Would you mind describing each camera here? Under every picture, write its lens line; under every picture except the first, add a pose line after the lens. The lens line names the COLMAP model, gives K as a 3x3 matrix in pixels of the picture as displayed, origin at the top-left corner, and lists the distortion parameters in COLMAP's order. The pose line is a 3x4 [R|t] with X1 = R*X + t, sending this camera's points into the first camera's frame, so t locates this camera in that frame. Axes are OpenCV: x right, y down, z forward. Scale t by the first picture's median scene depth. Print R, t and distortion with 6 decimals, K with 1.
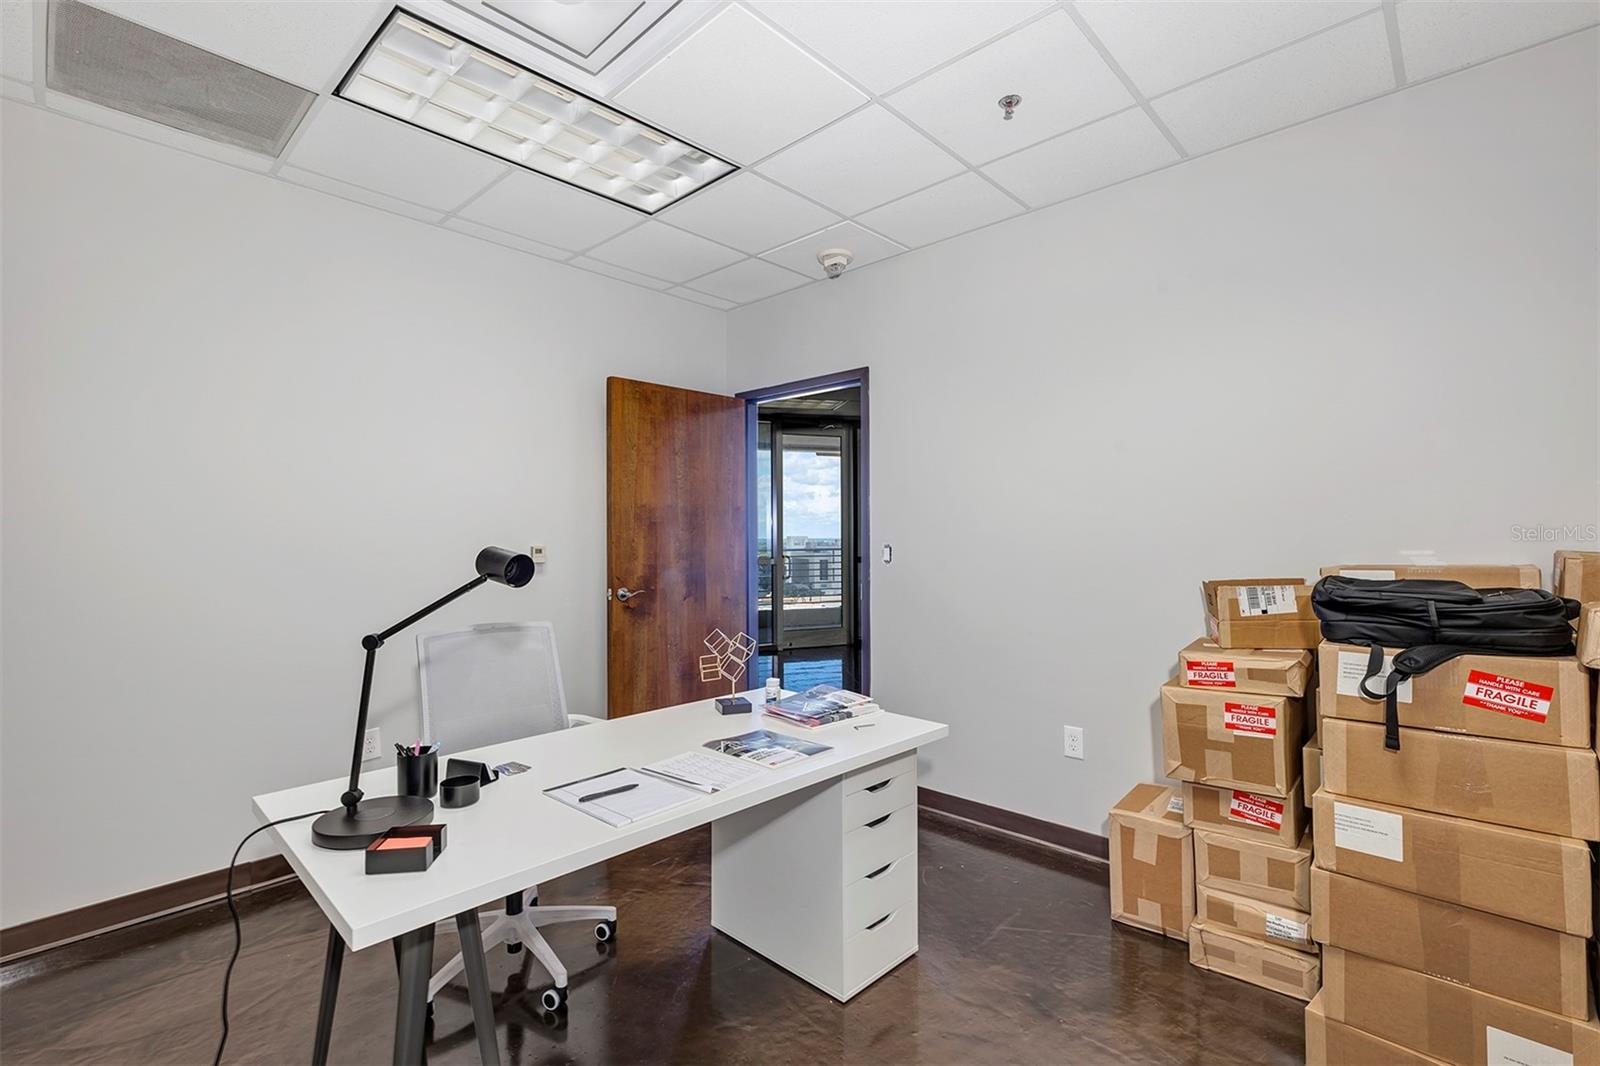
lens RADIAL K [[738.9, 0, 794.4], [0, 738.9, 532.7], [0, 0, 1]] dist [0.012747, -0.003330]
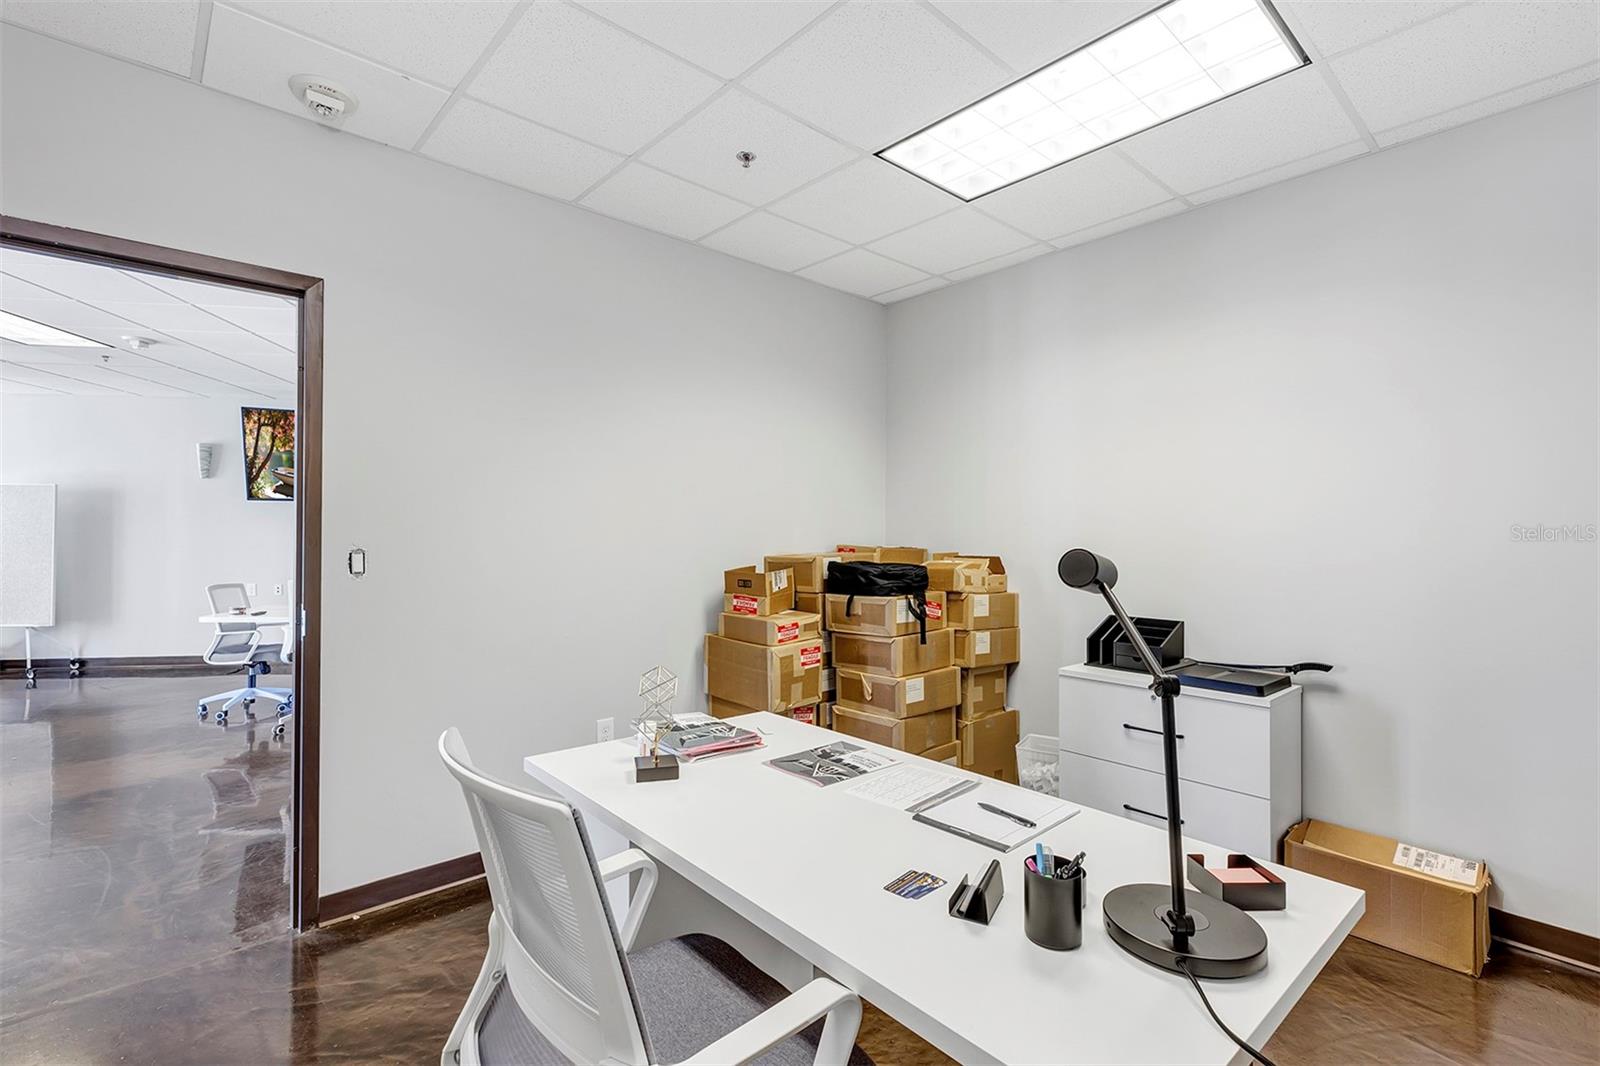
lens RADIAL K [[738.9, 0, 802.2], [0, 738.9, 534.6], [0, 0, 1]] dist [0.012747, -0.003330]
pose [[0.063905, 0.004560, 0.997946, -0.934954], [-0.001145, 0.999989, -0.004496, 0.006031], [-0.997955, -0.000855, 0.063909, 0.940703]]
